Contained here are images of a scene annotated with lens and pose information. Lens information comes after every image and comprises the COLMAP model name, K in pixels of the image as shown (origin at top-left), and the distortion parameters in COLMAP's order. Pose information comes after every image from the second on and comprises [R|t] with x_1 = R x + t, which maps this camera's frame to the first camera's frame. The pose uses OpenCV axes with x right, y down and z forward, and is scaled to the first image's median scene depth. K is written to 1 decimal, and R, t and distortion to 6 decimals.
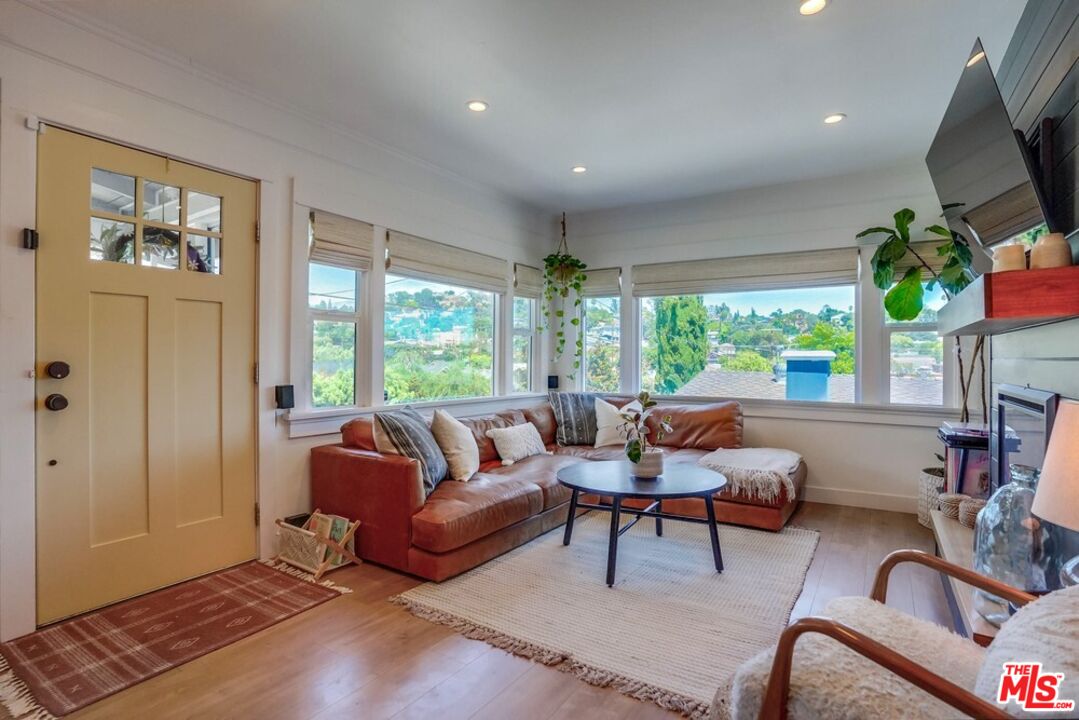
lens RADIAL K [[536.8, 0, 539.3], [0, 536.8, 356.9], [0, 0, 1]] dist [-0.043997, 0.011611]
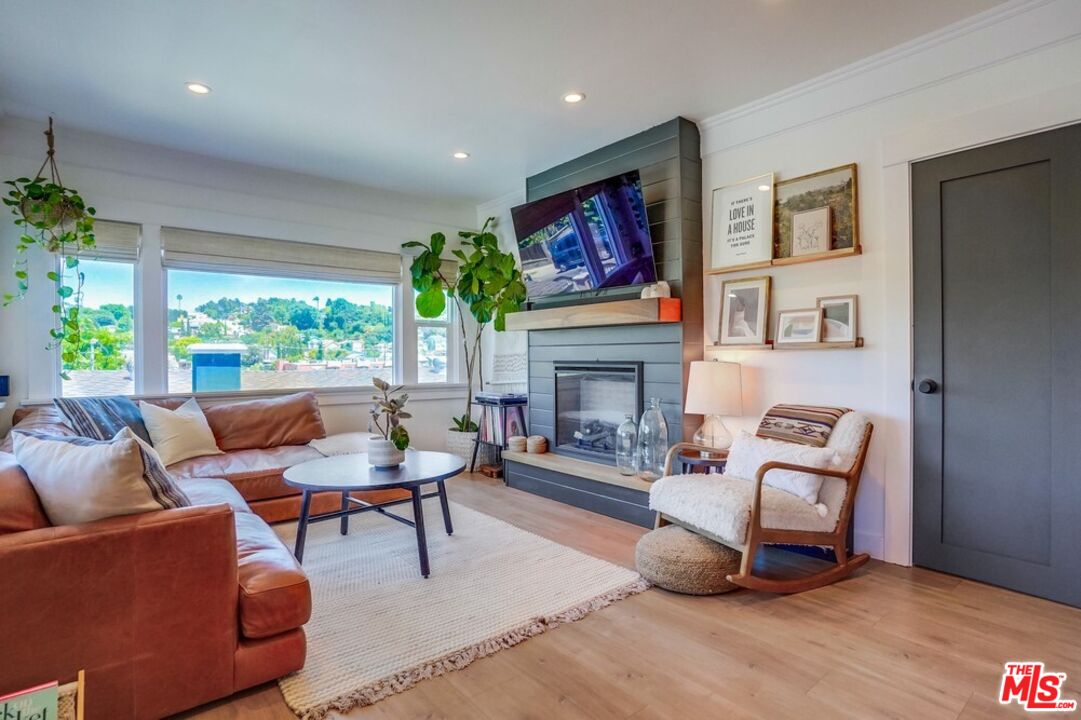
lens RADIAL K [[537.8, 0, 549.8], [0, 537.8, 355.6], [0, 0, 1]] dist [-0.043997, 0.011611]
pose [[0.298180, -0.010360, 0.954453, -0.364890], [0.008955, 0.999927, 0.008056, 0.011503], [-0.954468, 0.006145, 0.298252, 0.262144]]
